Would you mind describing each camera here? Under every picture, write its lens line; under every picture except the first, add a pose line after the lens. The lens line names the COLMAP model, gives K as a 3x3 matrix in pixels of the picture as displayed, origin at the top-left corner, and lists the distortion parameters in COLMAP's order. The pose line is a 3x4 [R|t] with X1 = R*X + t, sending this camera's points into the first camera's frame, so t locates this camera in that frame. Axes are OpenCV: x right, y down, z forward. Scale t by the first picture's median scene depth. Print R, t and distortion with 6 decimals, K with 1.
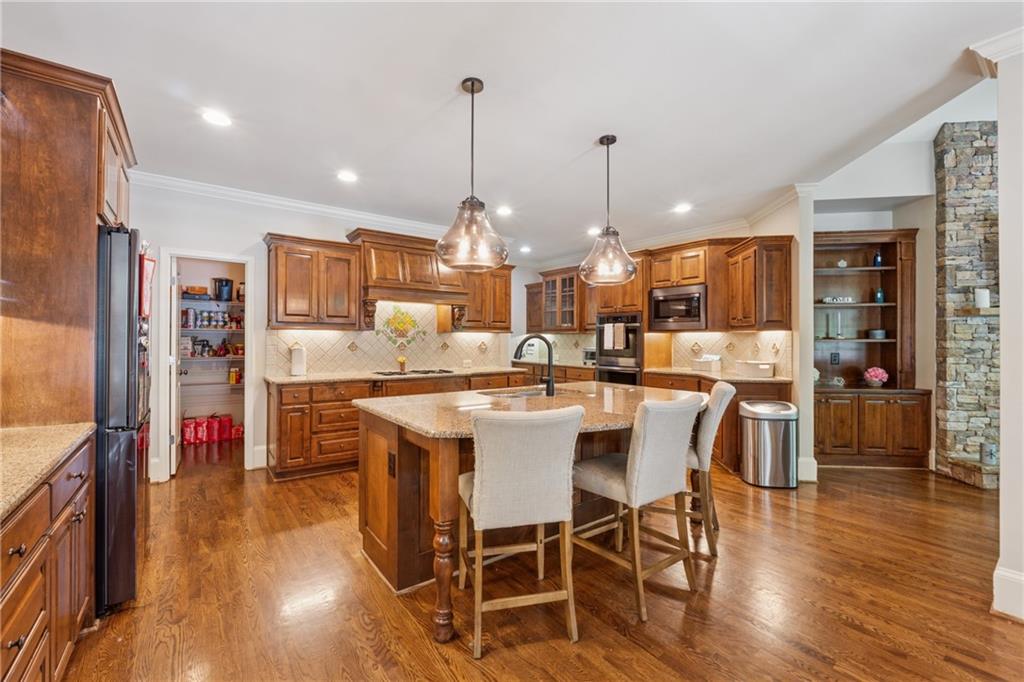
lens RADIAL K [[429.2, 0, 508.2], [0, 429.2, 340.6], [0, 0, 1]] dist [-0.006882, -0.000113]
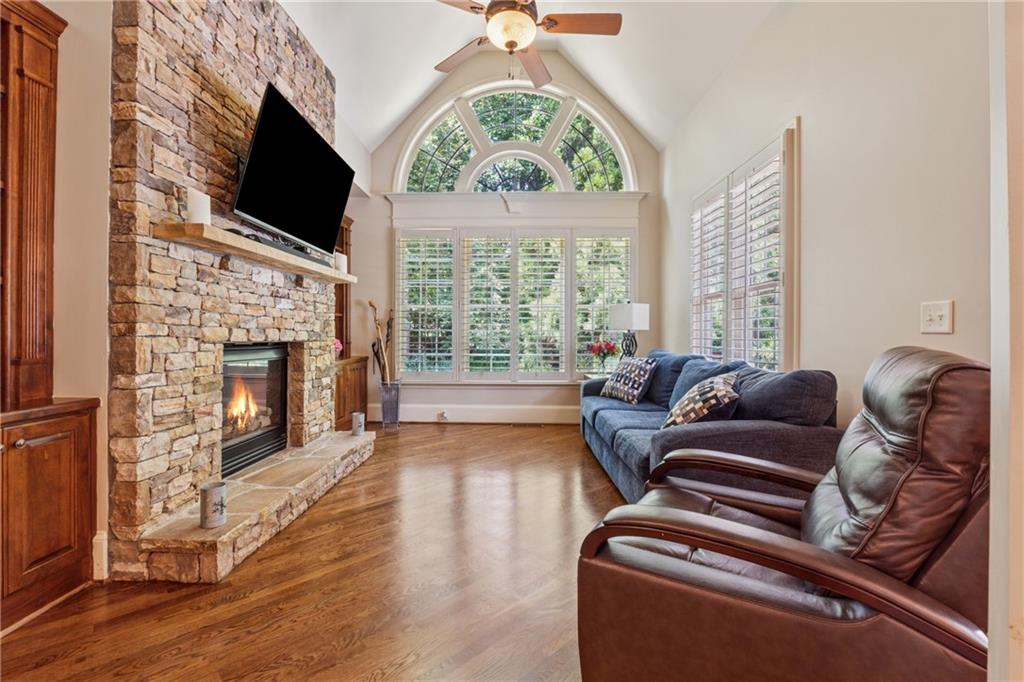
lens RADIAL K [[429.2, 0, 510.7], [0, 429.2, 335.2], [0, 0, 1]] dist [-0.006882, -0.000113]
pose [[-0.120247, -0.003270, 0.992739, 0.513987], [-0.007184, 0.999971, 0.002423, 0.047718], [-0.992718, -0.006841, -0.120267, 0.640126]]
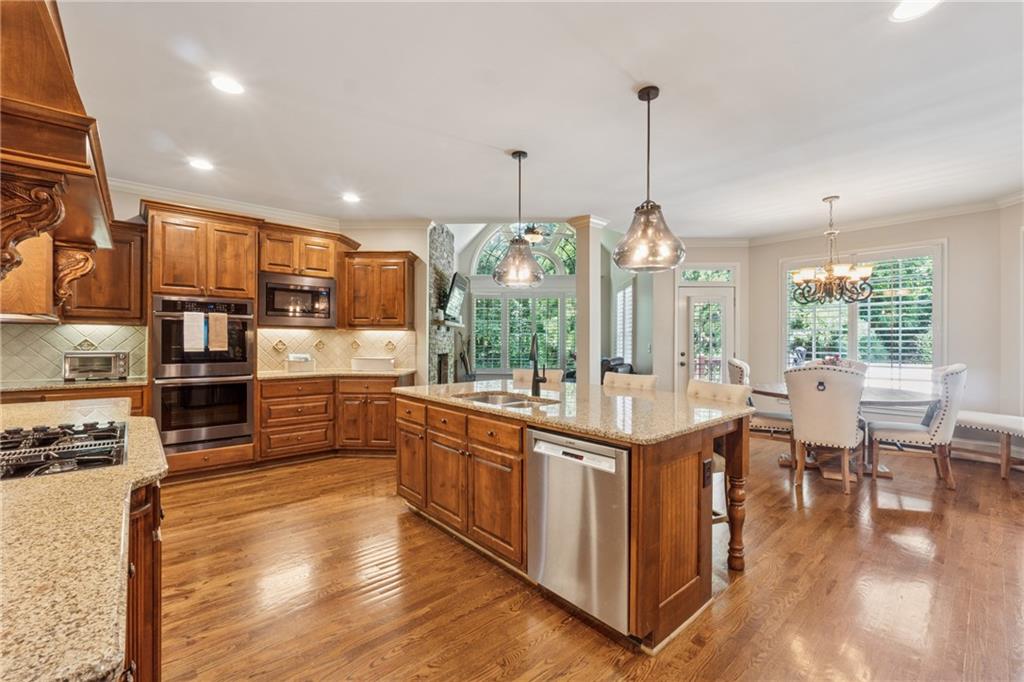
lens RADIAL K [[429.2, 0, 509.2], [0, 429.2, 341.5], [0, 0, 1]] dist [-0.006882, -0.000113]
pose [[-0.080080, -0.005010, 0.996776, -0.616429], [-0.005144, 0.999976, 0.004613, 0.000192], [-0.996775, -0.004758, -0.080104, 0.806200]]
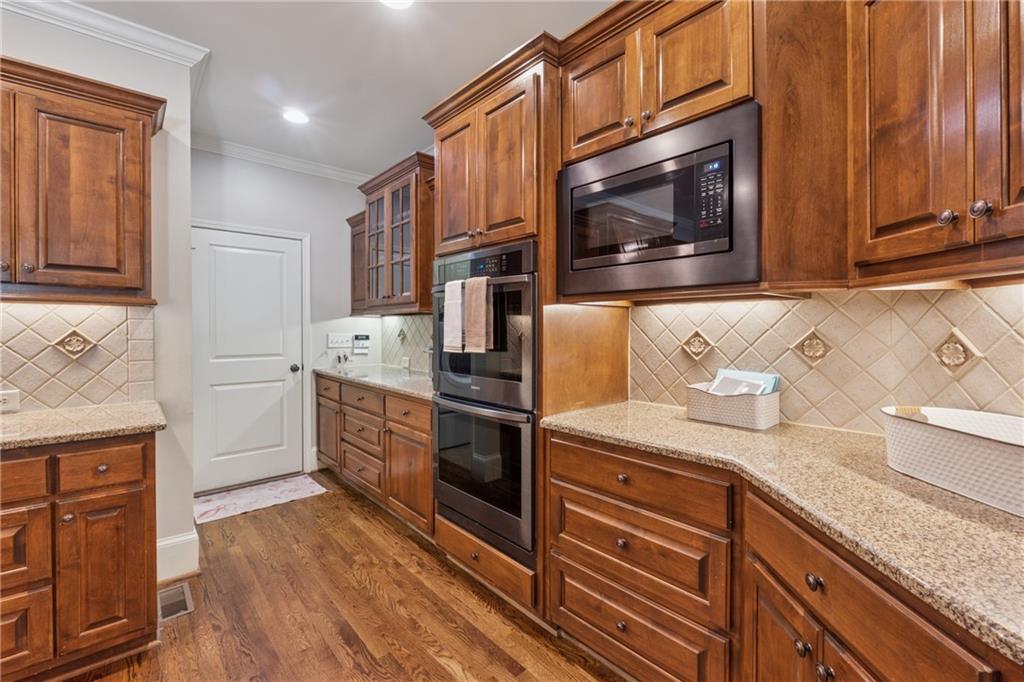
lens RADIAL K [[429.2, 0, 509.8], [0, 429.2, 333.5], [0, 0, 1]] dist [-0.006882, -0.000113]
pose [[0.995443, -0.005410, 0.095201, 0.343482], [0.004316, 0.999922, 0.011693, 0.000995], [-0.095257, -0.011228, 0.995389, 0.895536]]
